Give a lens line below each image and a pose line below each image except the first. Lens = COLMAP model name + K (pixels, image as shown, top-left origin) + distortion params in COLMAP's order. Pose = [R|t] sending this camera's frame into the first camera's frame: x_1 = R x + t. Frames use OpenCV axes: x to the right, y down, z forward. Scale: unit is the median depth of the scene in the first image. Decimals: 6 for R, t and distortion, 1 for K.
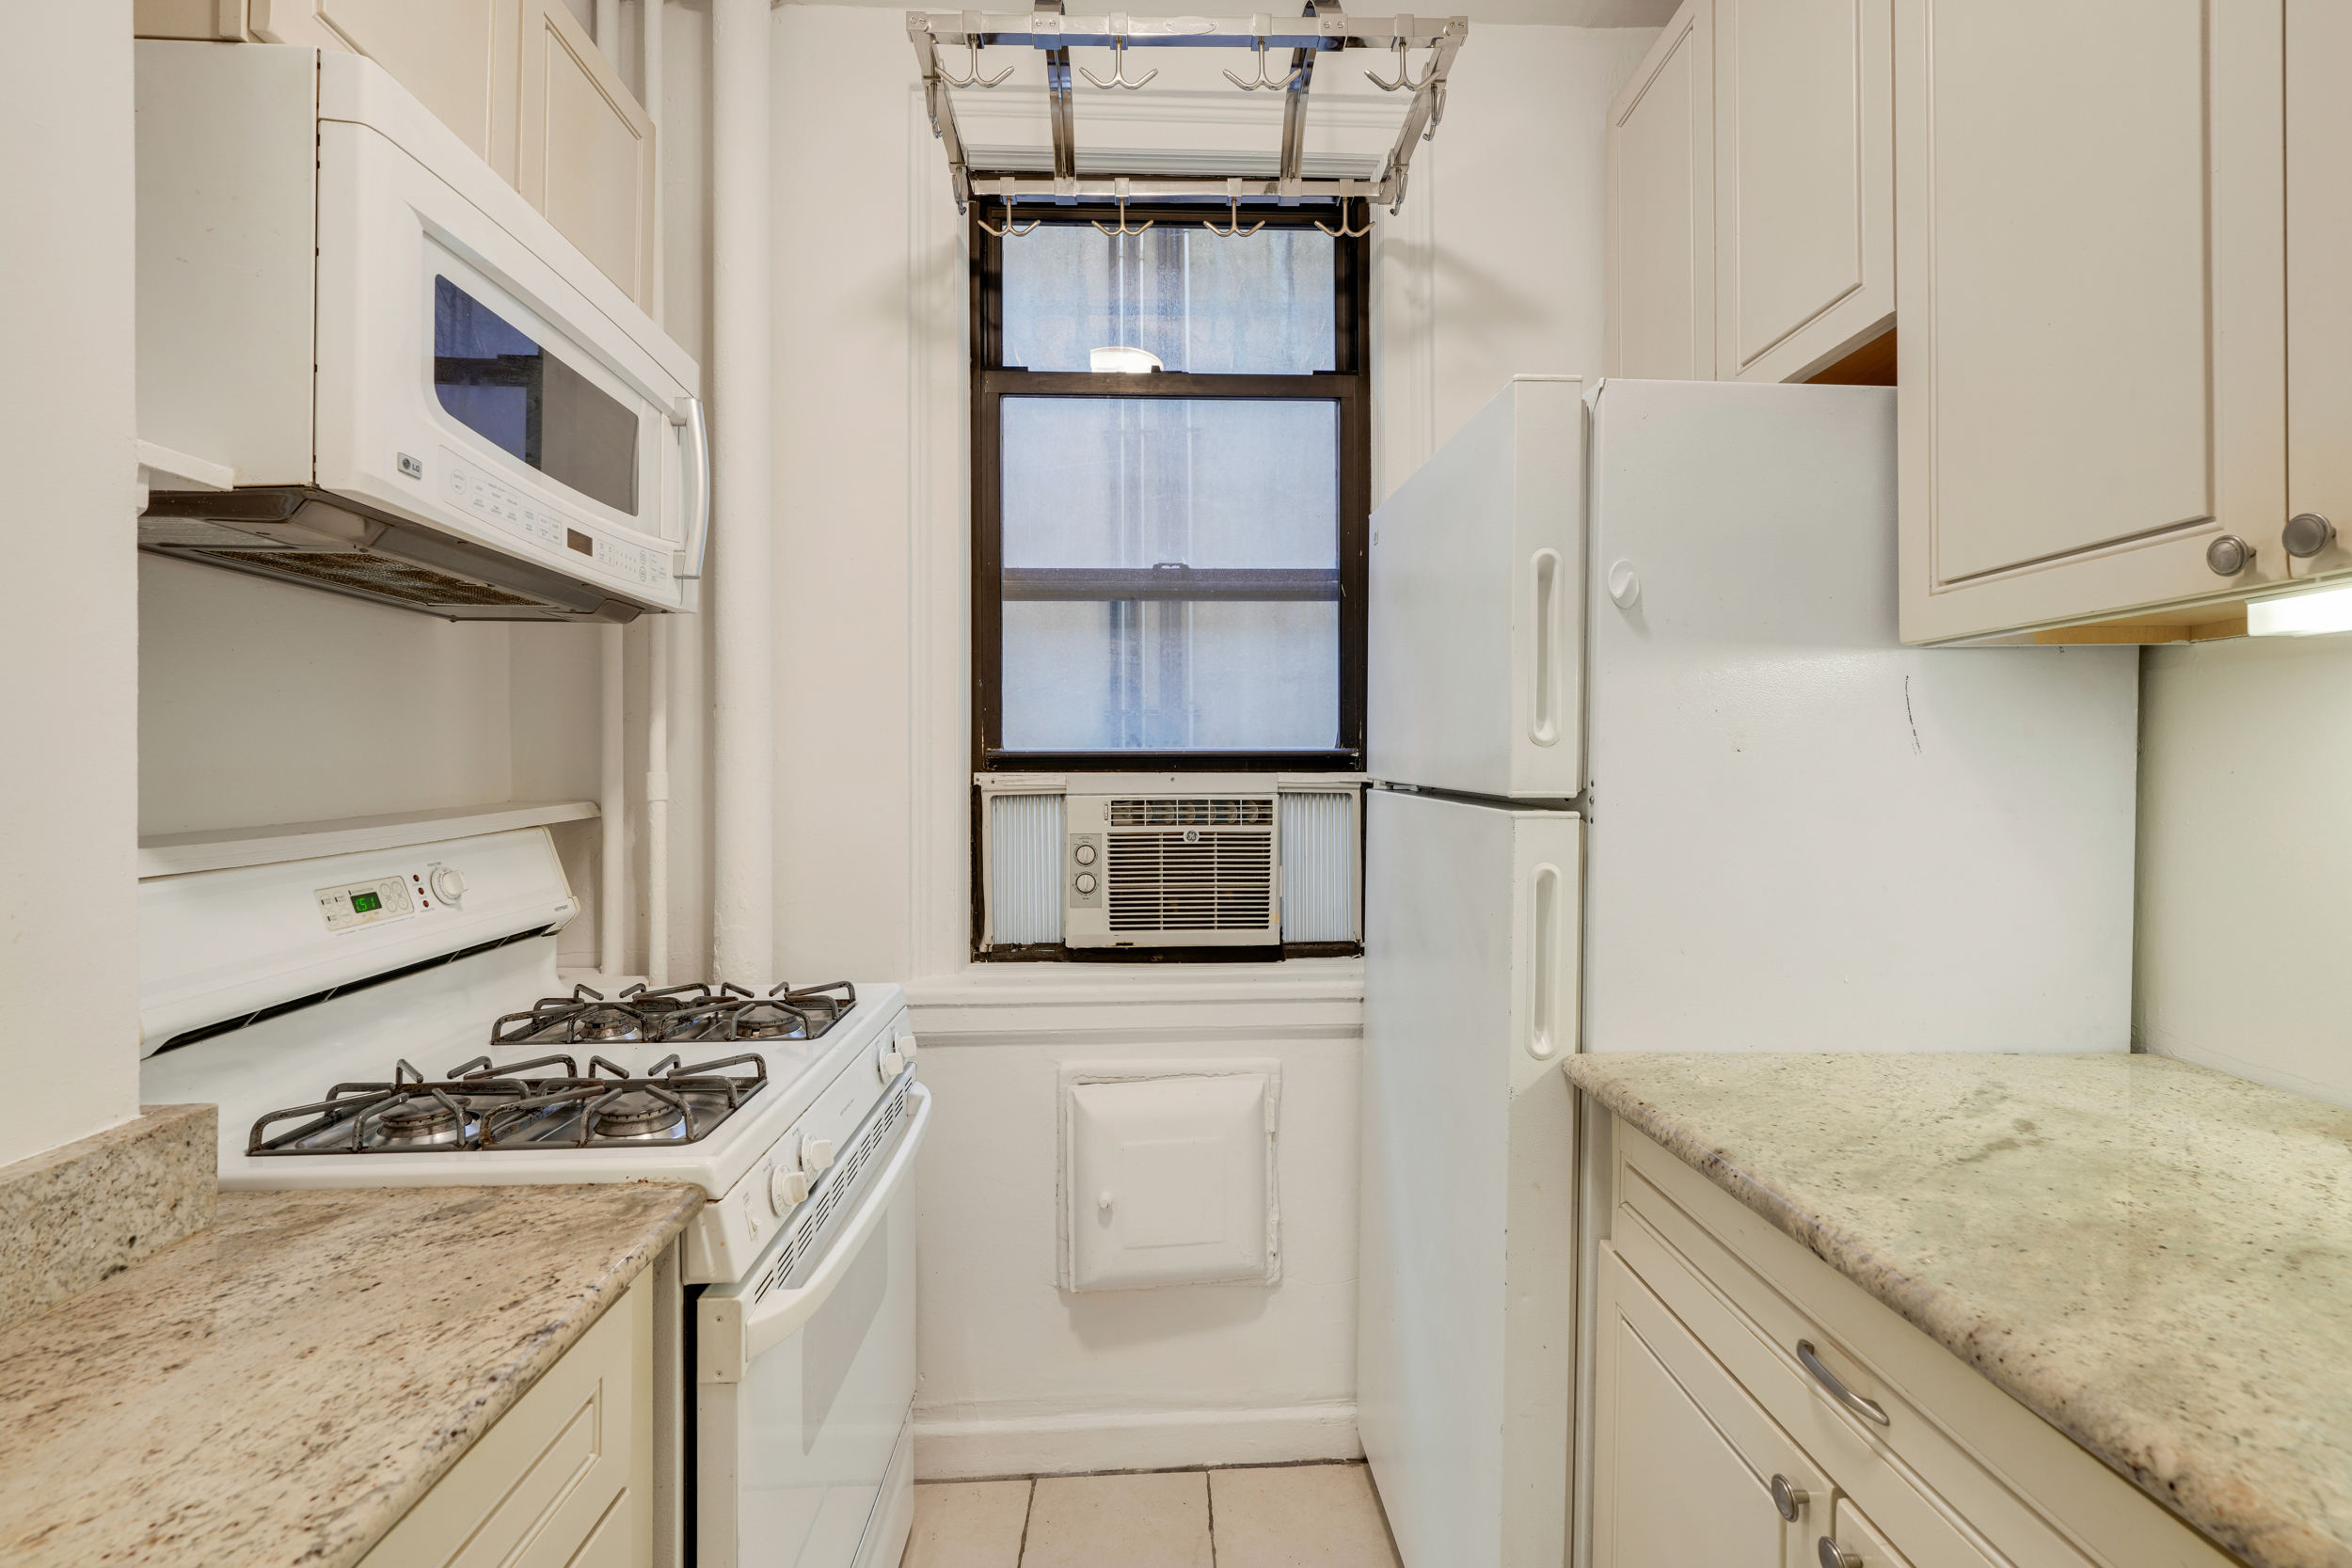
lens RADIAL K [[1054.5, 0, 1174.0], [0, 1054.5, 753.3], [0, 0, 1]] dist [0.000511, 0.001009]
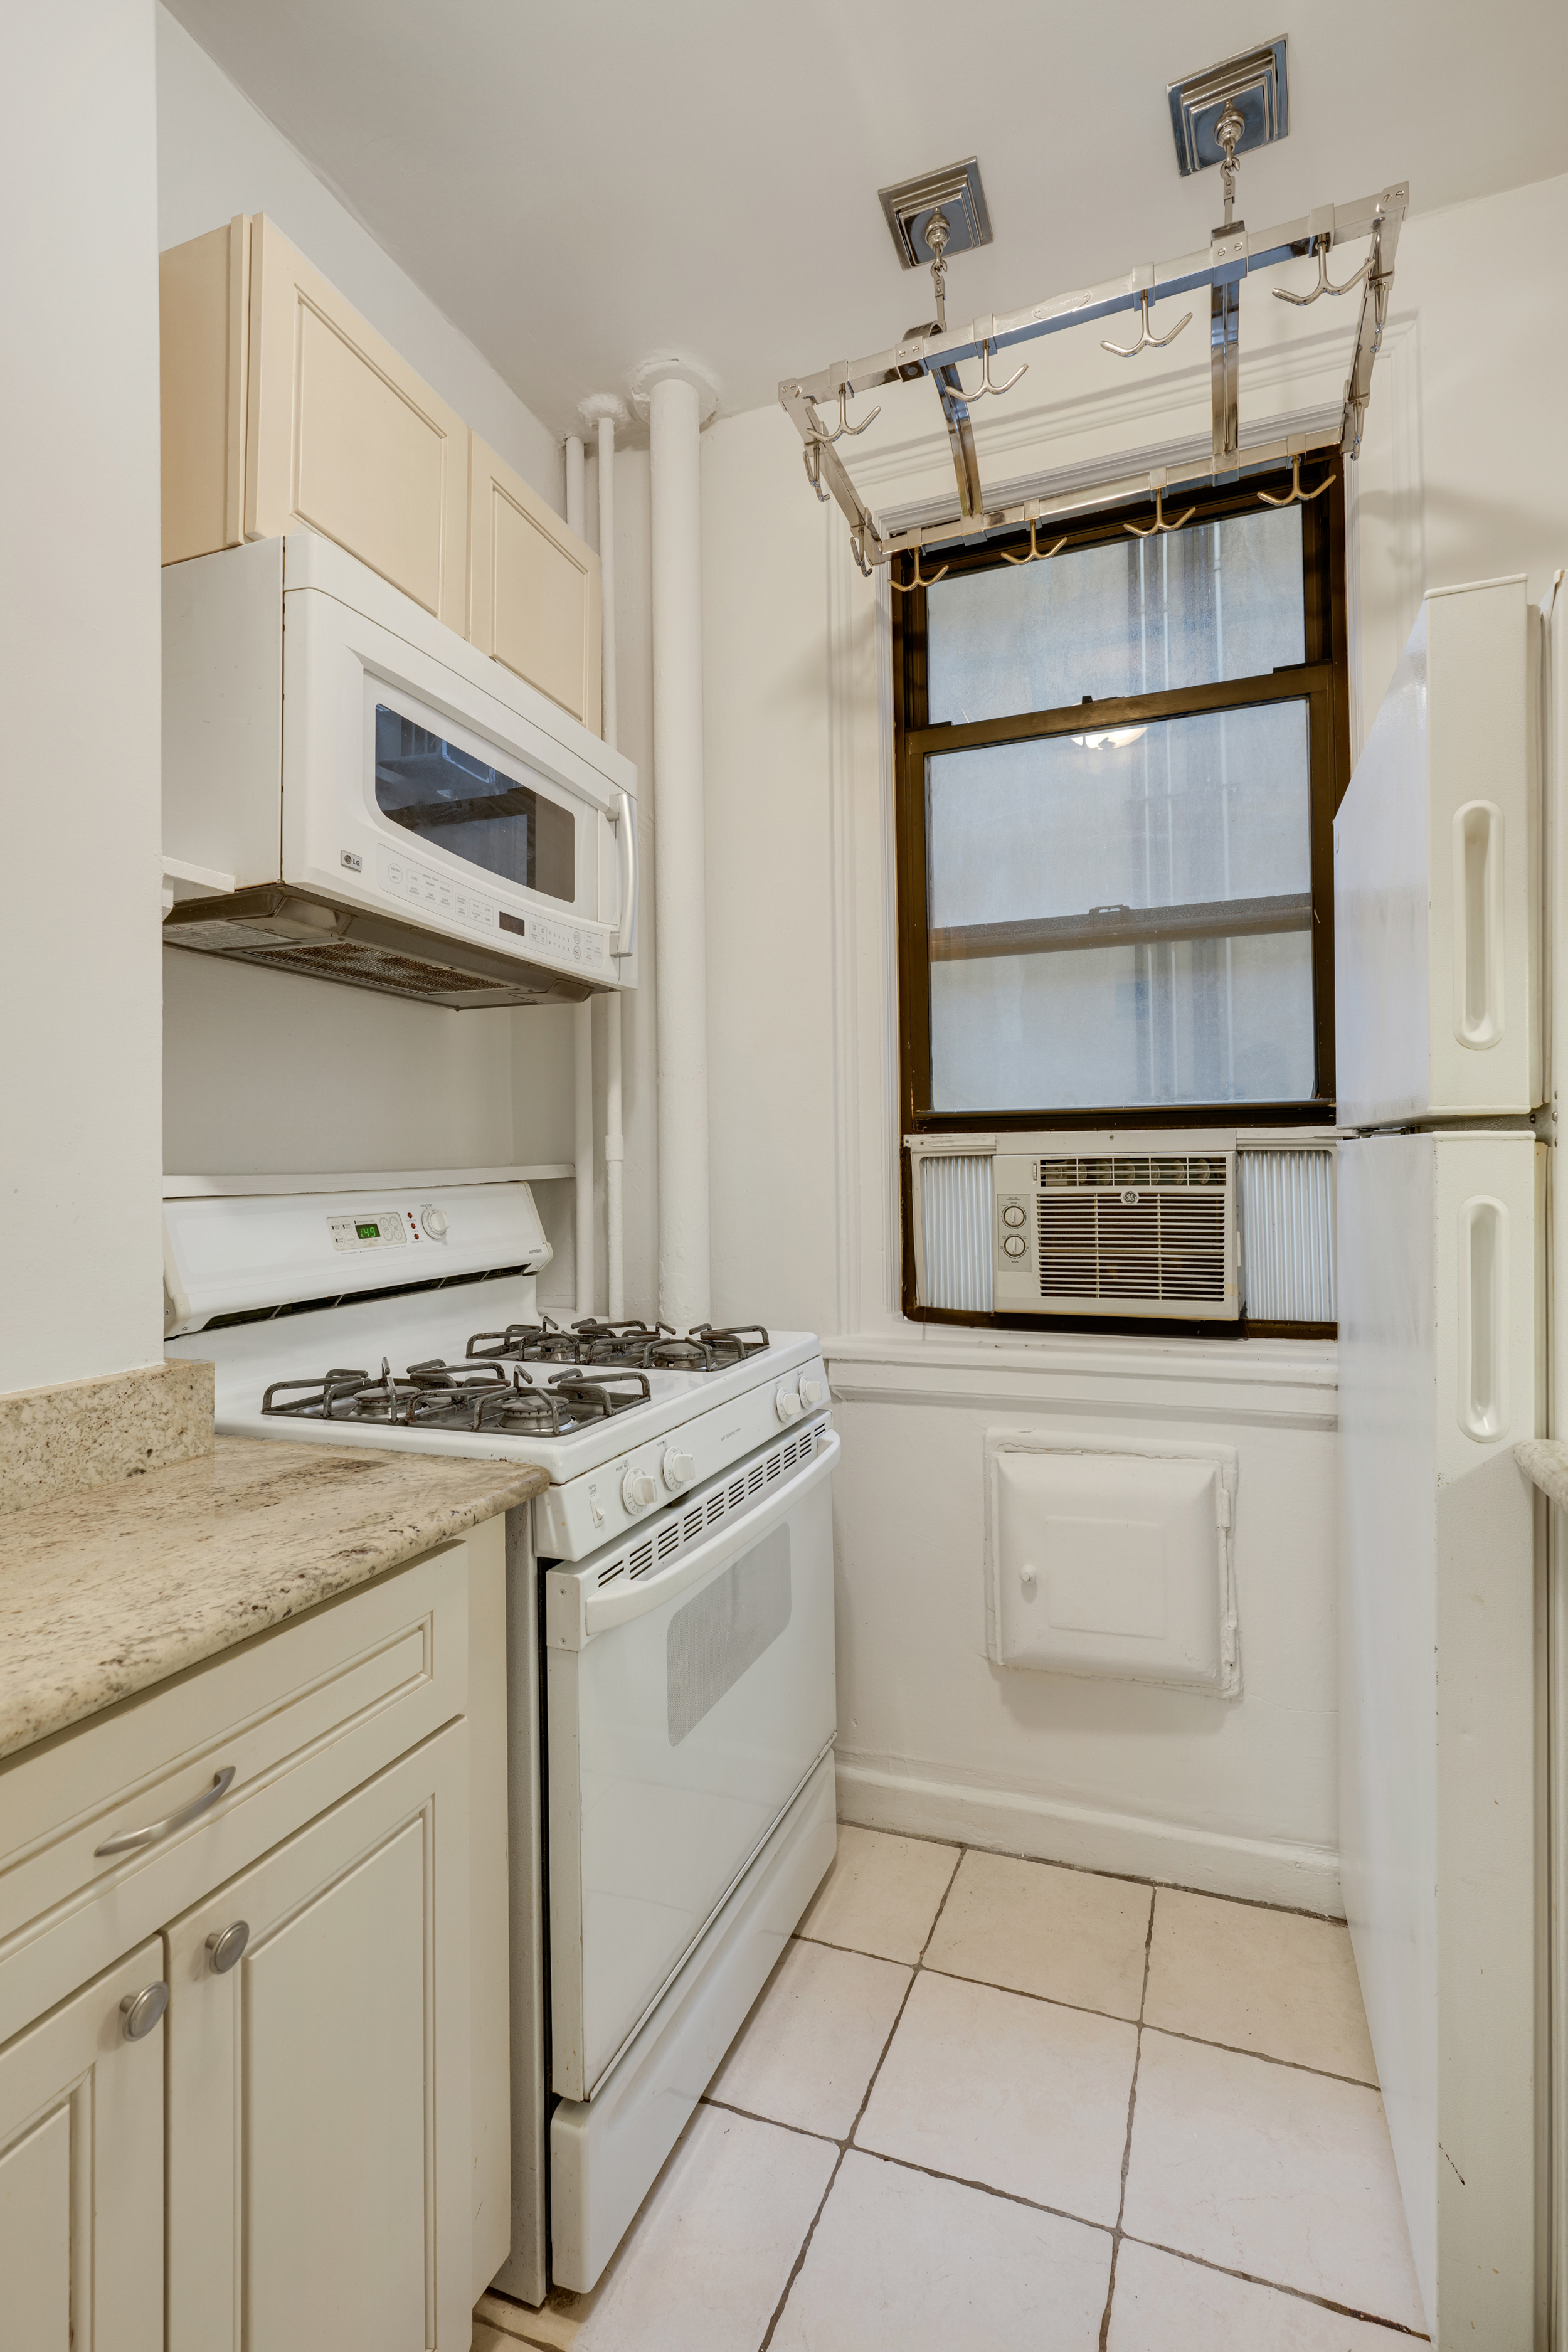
lens RADIAL K [[1054.6, 0, 804.3], [0, 1054.6, 1162.9], [0, 0, 1]] dist [0.000511, 0.001009]
pose [[0.920168, -0.014390, -0.391260, 0.146235], [0.016683, 0.999858, 0.002462, 0.052160], [0.391169, -0.008793, 0.920277, 0.049173]]
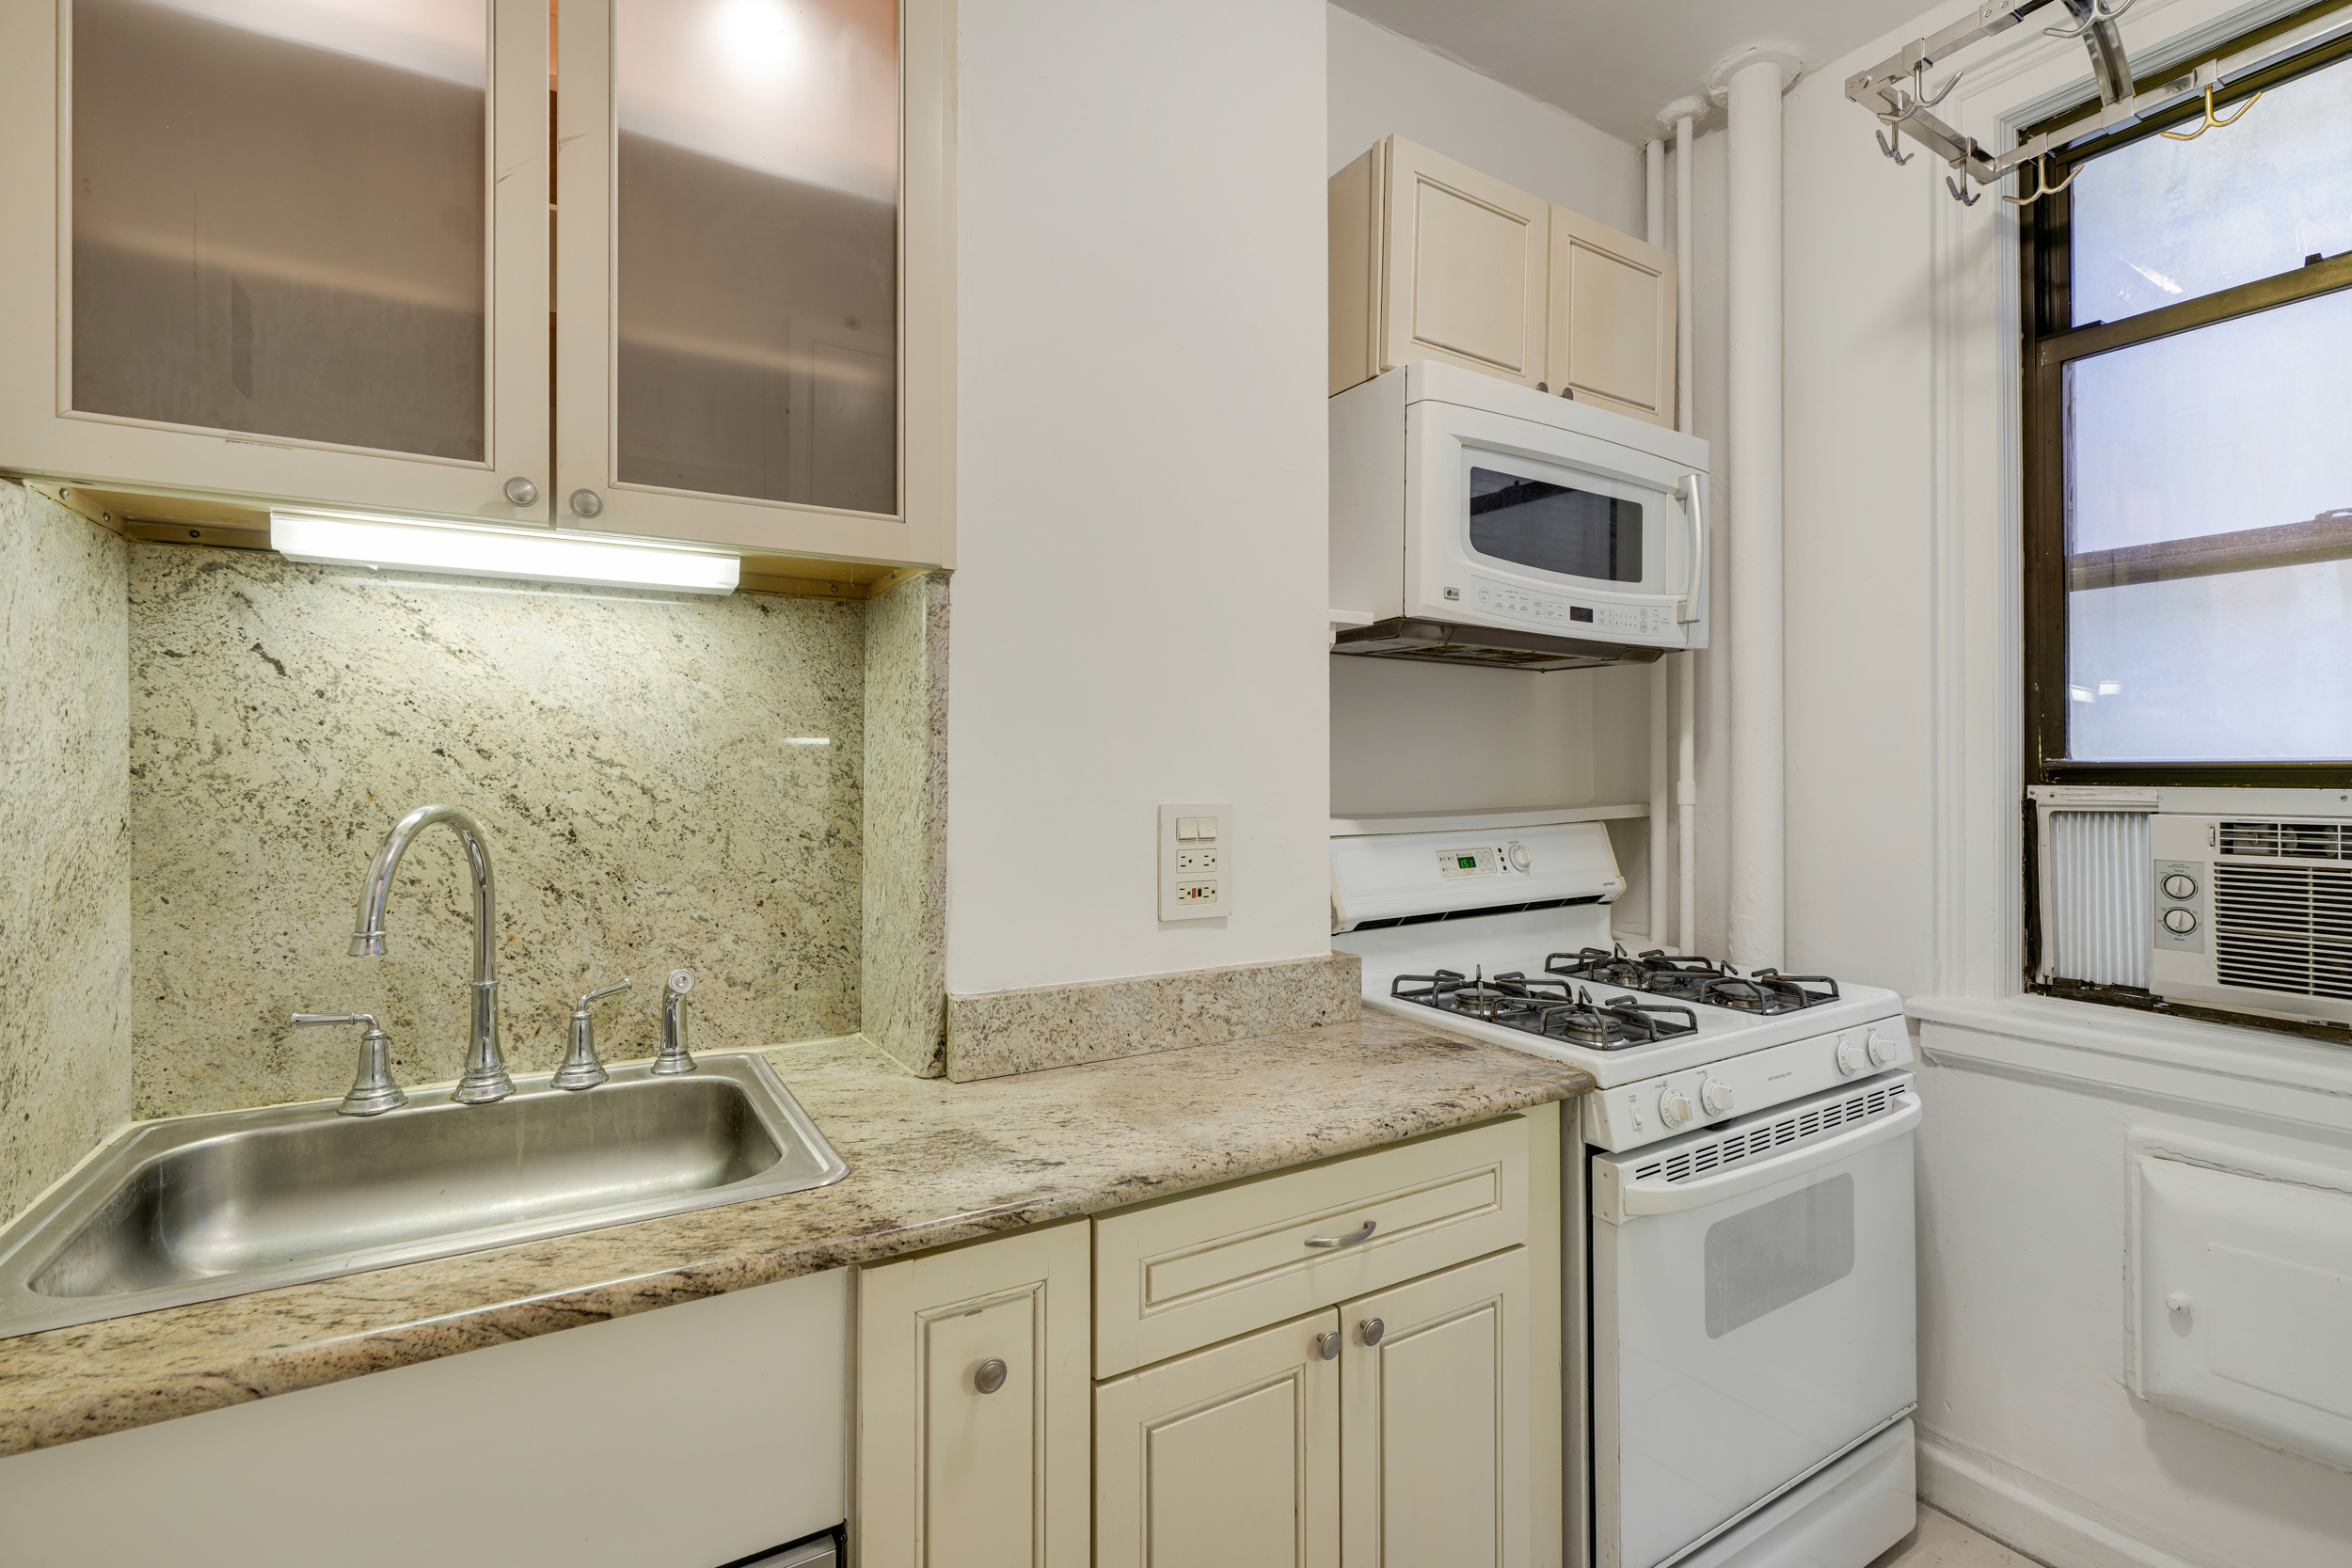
lens RADIAL K [[1054.5, 0, 1207.8], [0, 1054.5, 754.3], [0, 0, 1]] dist [0.000511, 0.001009]
pose [[0.500374, -0.011172, -0.865737, 0.312232], [0.006068, 0.999937, -0.009397, -0.005753], [0.865788, -0.000551, 0.500410, -0.092570]]
